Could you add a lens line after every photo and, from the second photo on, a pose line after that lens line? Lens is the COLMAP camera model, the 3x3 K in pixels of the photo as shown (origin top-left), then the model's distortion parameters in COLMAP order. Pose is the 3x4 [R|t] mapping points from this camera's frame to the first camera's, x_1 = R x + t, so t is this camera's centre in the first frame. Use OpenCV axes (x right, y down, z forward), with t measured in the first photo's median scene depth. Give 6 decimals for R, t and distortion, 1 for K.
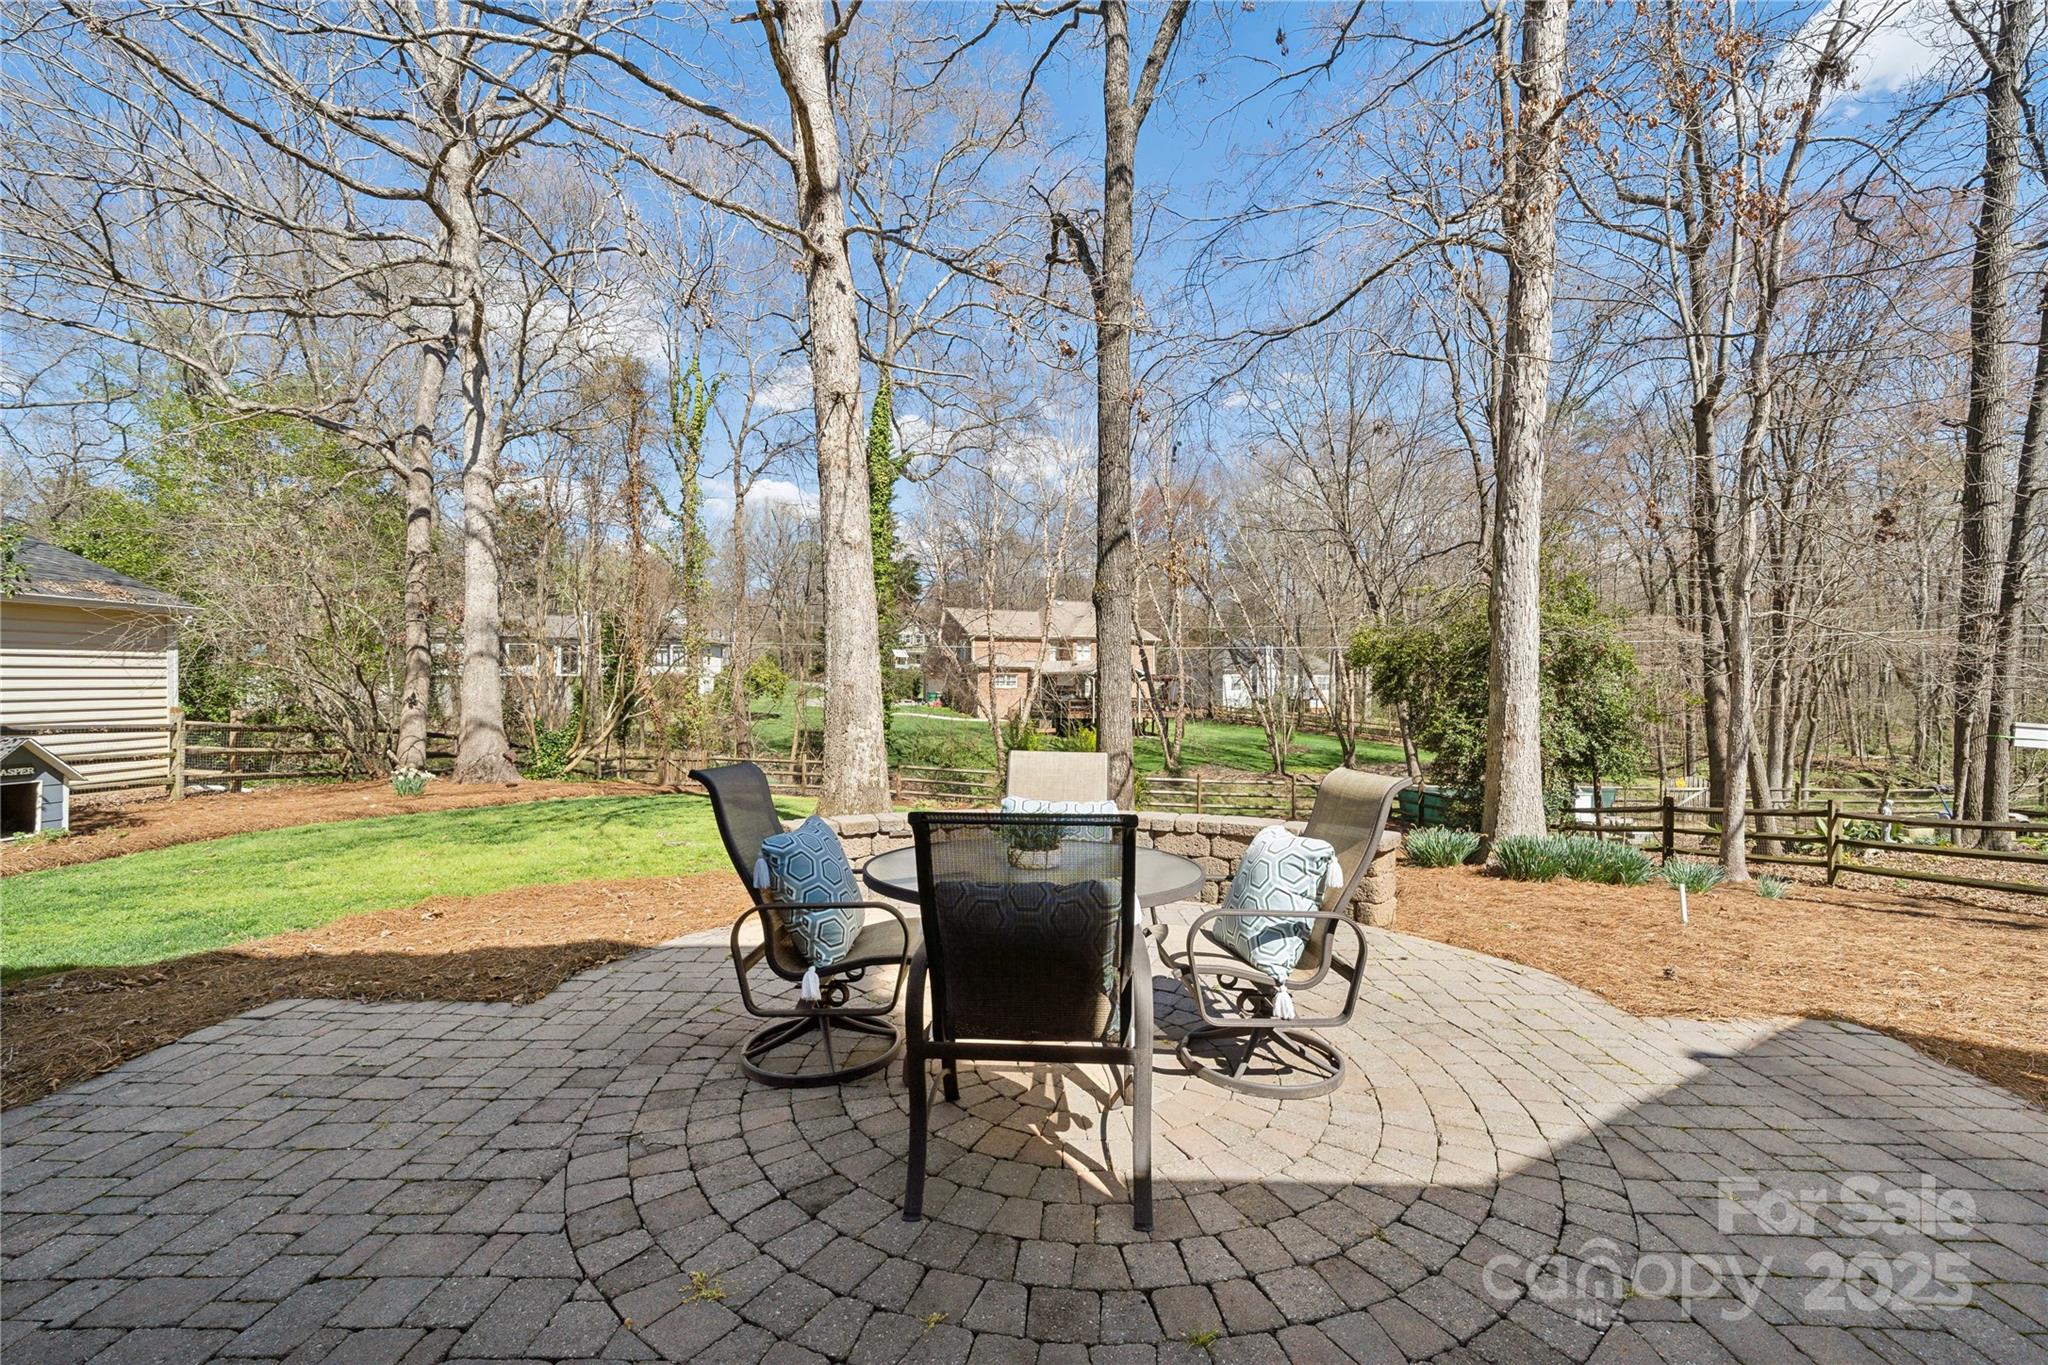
lens RADIAL K [[858.5, 0, 1024.0], [0, 858.5, 682.5], [0, 0, 1]] dist [-0.000574, -0.000146]
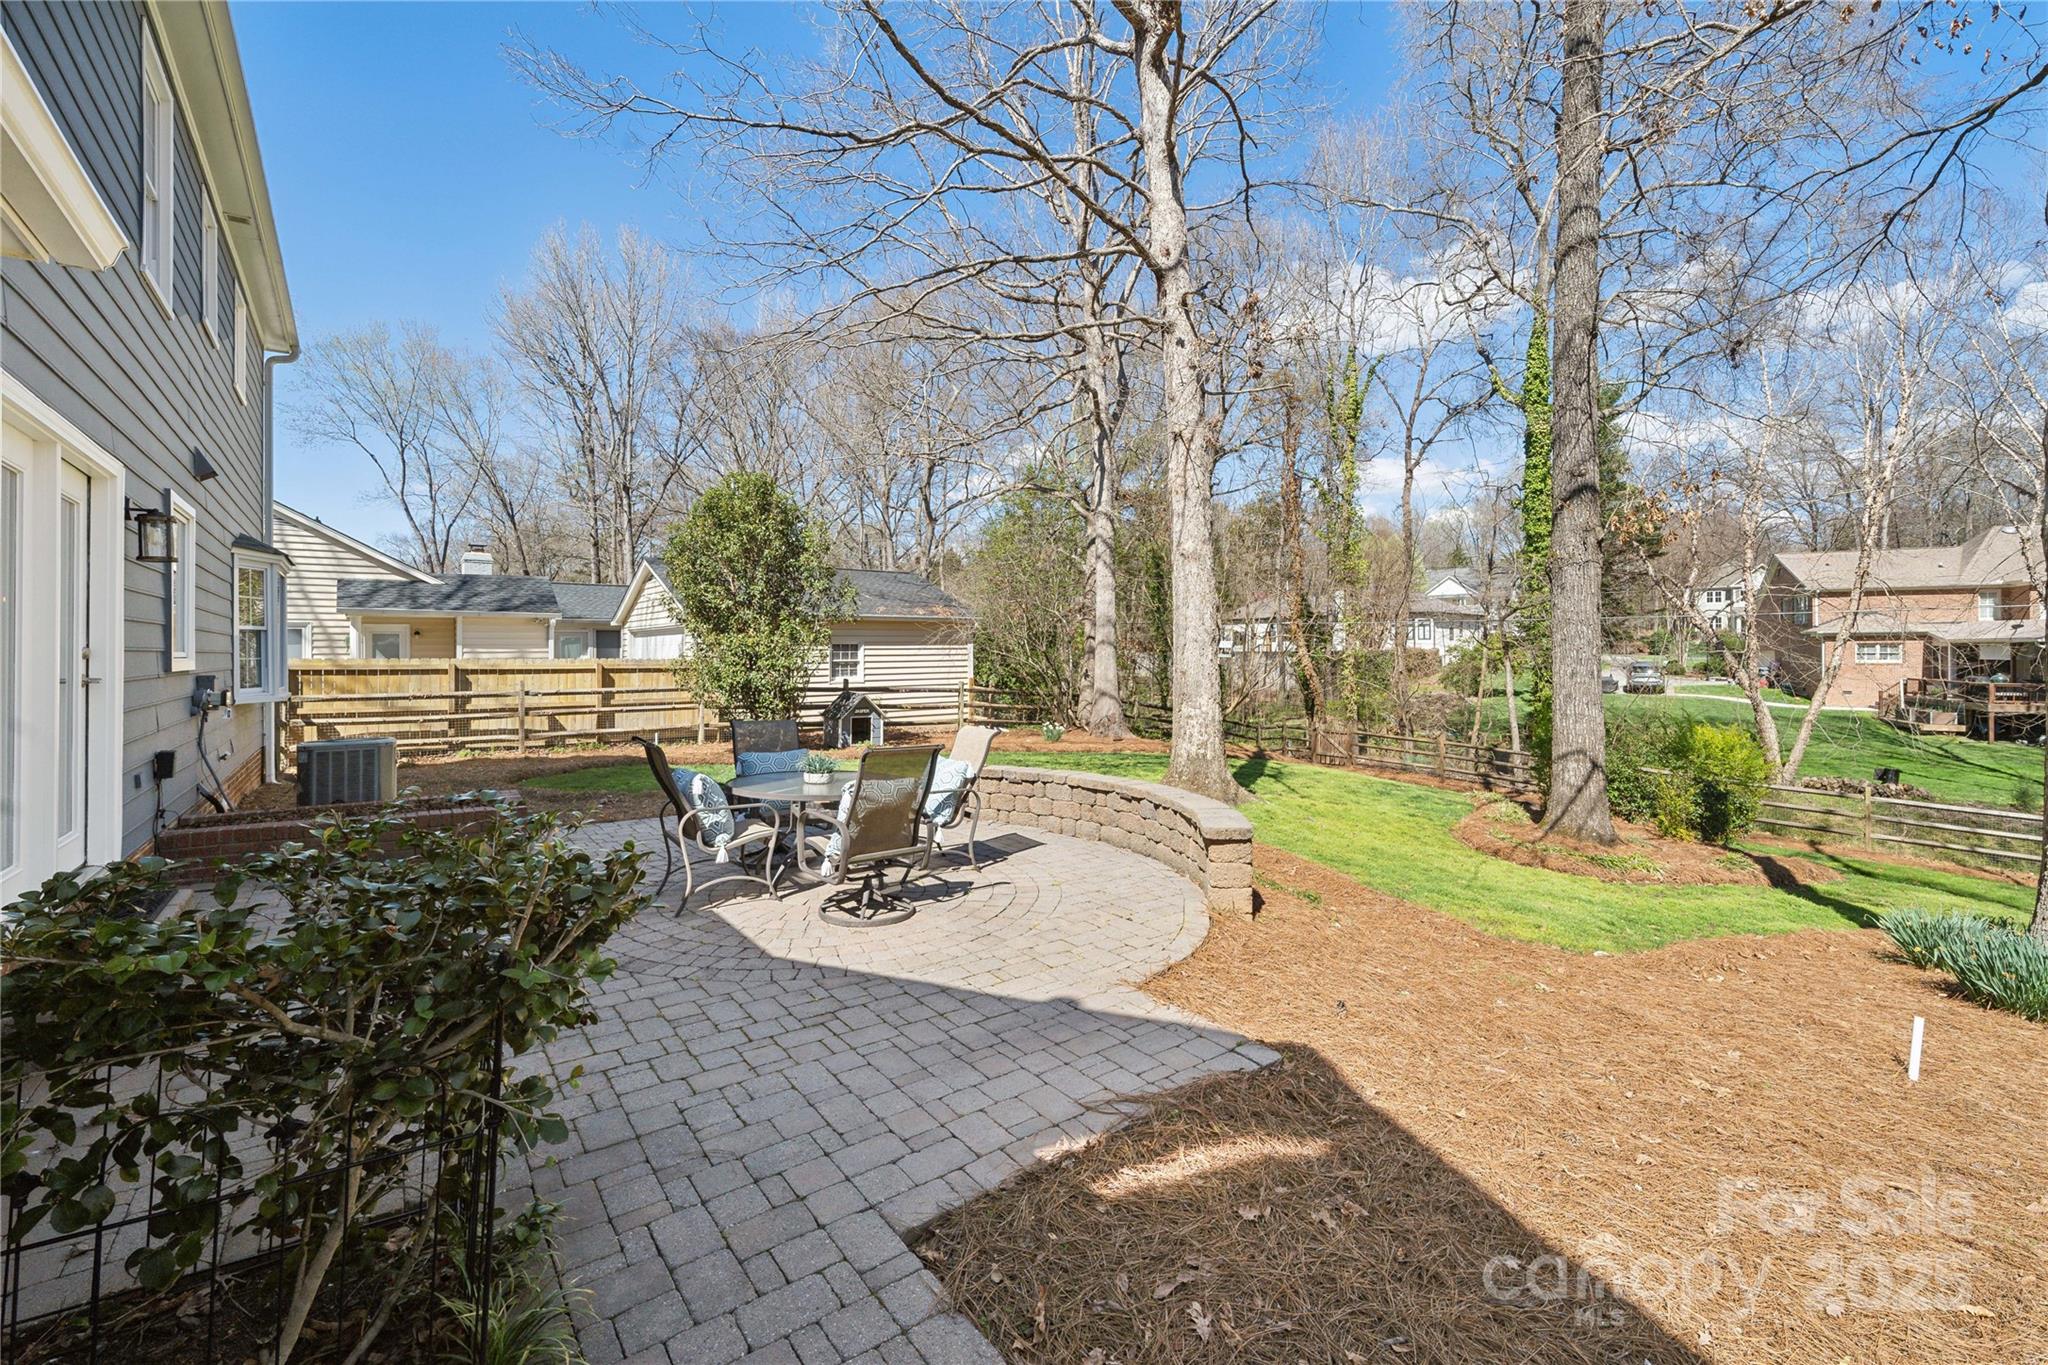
lens RADIAL K [[895.5, 0, 1025.5], [0, 895.5, 639.0], [0, 0, 1]] dist [0.001229, 0.000029]
pose [[0.593820, -0.017575, -0.804406, 0.604709], [0.006445, 0.999833, -0.017086, -0.020518], [0.804572, 0.004961, 0.593834, 0.064517]]
